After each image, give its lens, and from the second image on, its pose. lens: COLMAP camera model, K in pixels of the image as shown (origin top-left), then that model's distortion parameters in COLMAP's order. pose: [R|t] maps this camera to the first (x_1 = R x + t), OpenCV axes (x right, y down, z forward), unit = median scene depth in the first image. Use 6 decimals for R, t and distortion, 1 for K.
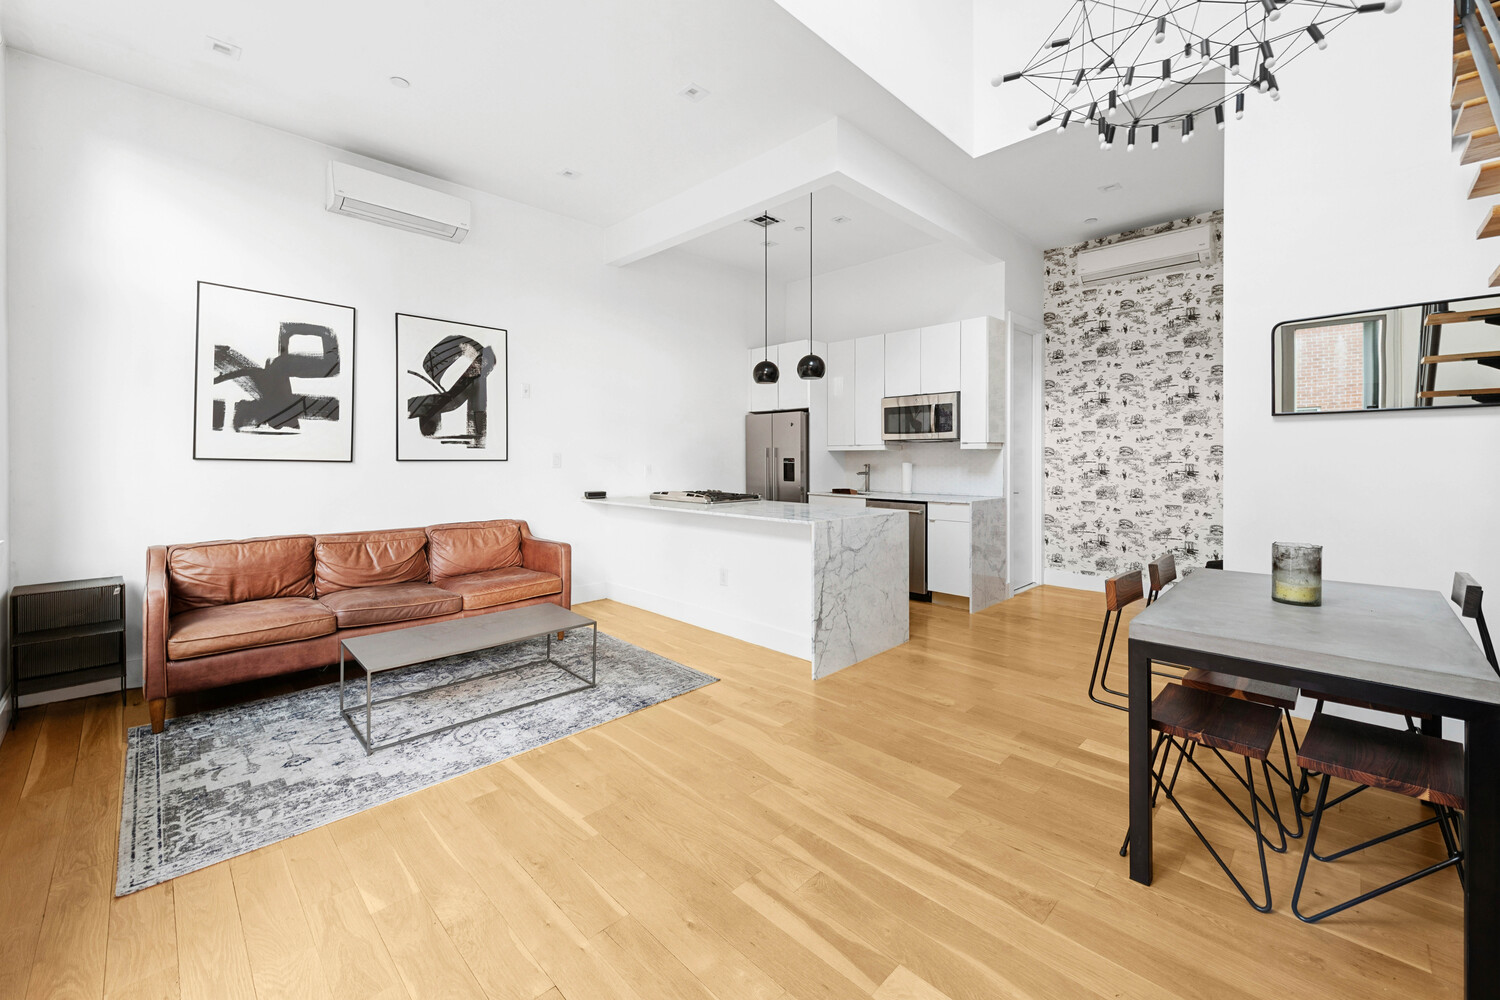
lens RADIAL K [[603.4, 0, 749.8], [0, 603.4, 464.1], [0, 0, 1]] dist [0.000618, -0.000097]
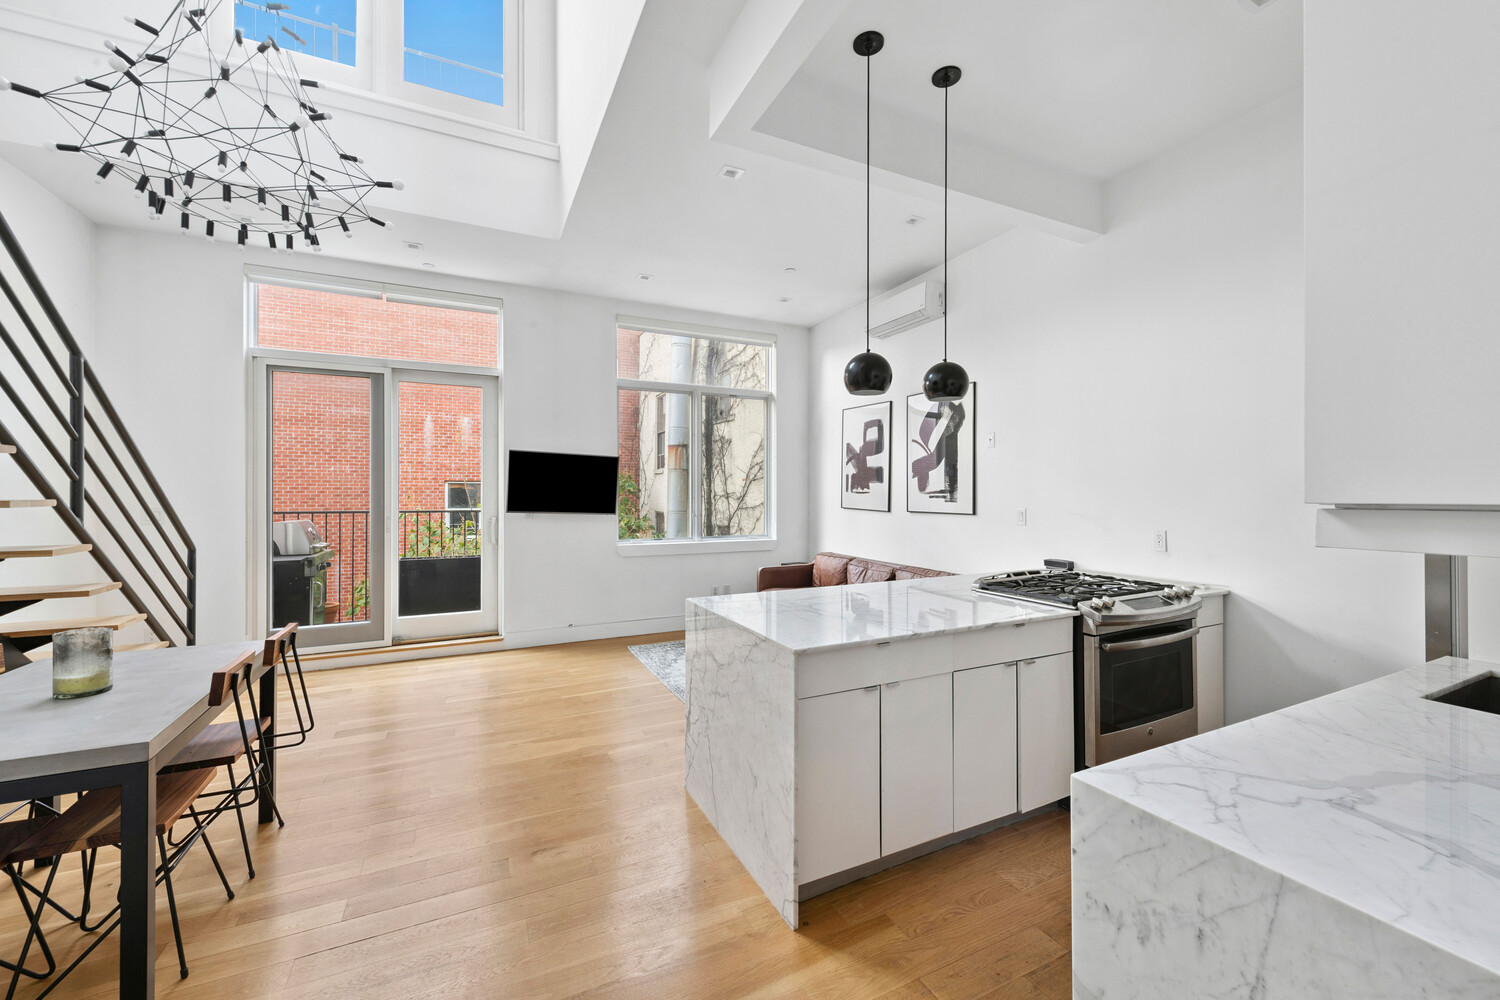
lens RADIAL K [[594.2, 0, 759.6], [0, 594.2, 493.0], [0, 0, 1]] dist [0.000122, -0.000415]
pose [[-0.325718, 0.000937, -0.945467, 0.691709], [-0.005693, 0.999979, 0.002953, -0.046626], [0.945450, 0.006345, -0.325706, 1.094633]]
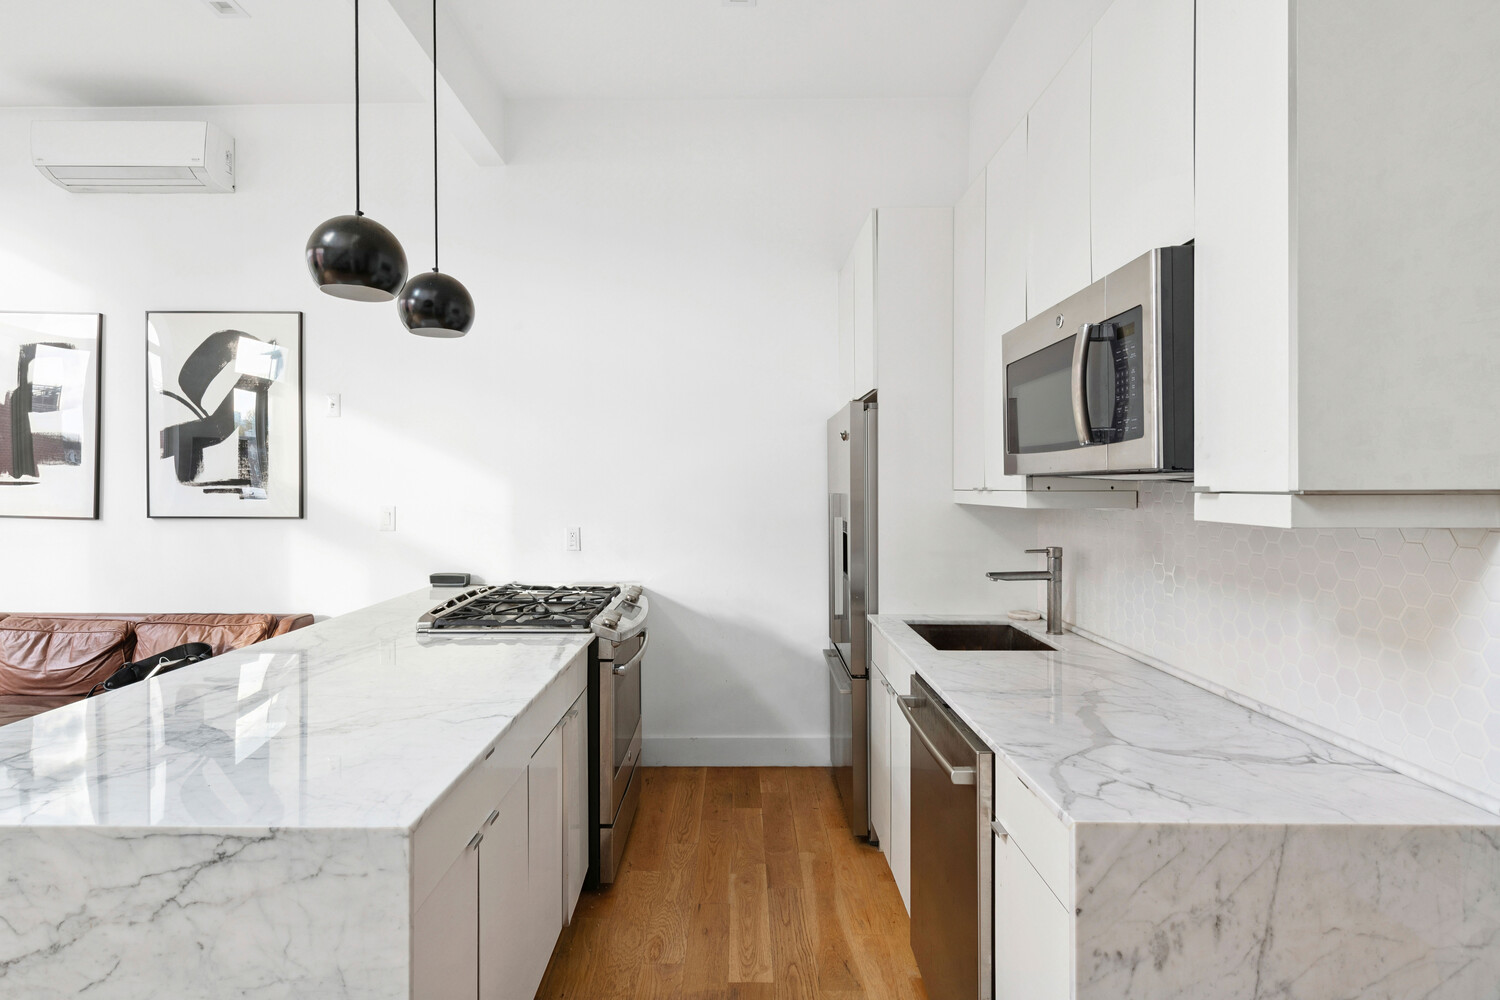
lens RADIAL K [[729.3, 0, 741.1], [0, 729.3, 493.1], [0, 0, 1]] dist [0.001670, 0.000298]
pose [[0.696724, 0.008189, -0.717292, 0.520191], [-0.006612, 0.999966, 0.004993, -0.043122], [0.717309, 0.001264, 0.696755, 0.885790]]
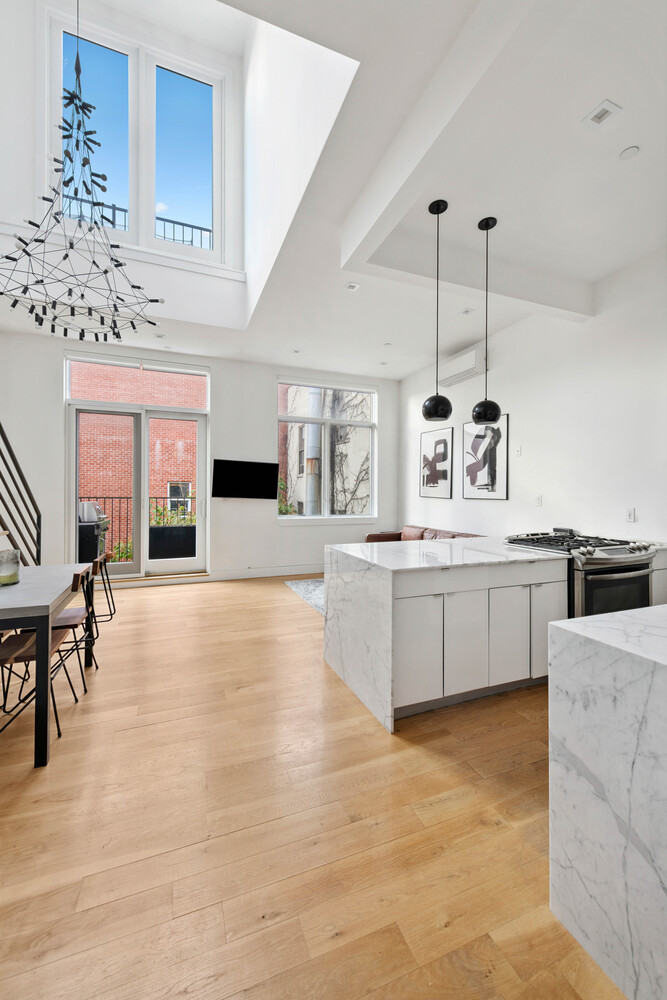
lens RADIAL K [[393.0, 0, 330.6], [0, 393.0, 490.6], [0, 0, 1]] dist [-0.000123, -0.001010]
pose [[-0.405312, -0.002693, -0.914175, 0.753290], [-0.010183, 0.999947, 0.001569, -0.028622], [0.914122, 0.009945, -0.405318, 1.105789]]
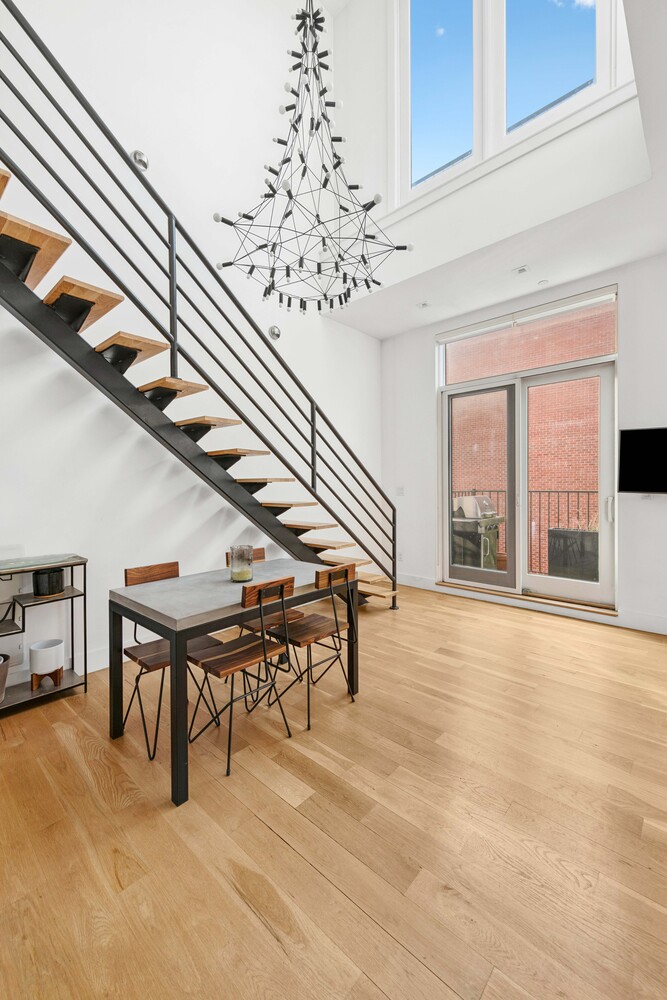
lens RADIAL K [[402.3, 0, 318.2], [0, 402.3, 488.7], [0, 0, 1]] dist [0.000618, -0.000097]
pose [[-0.999593, 0.009016, -0.027050, 0.349335], [0.008551, 0.999814, 0.017269, -0.027766], [0.027201, 0.017030, -0.999485, 1.027000]]
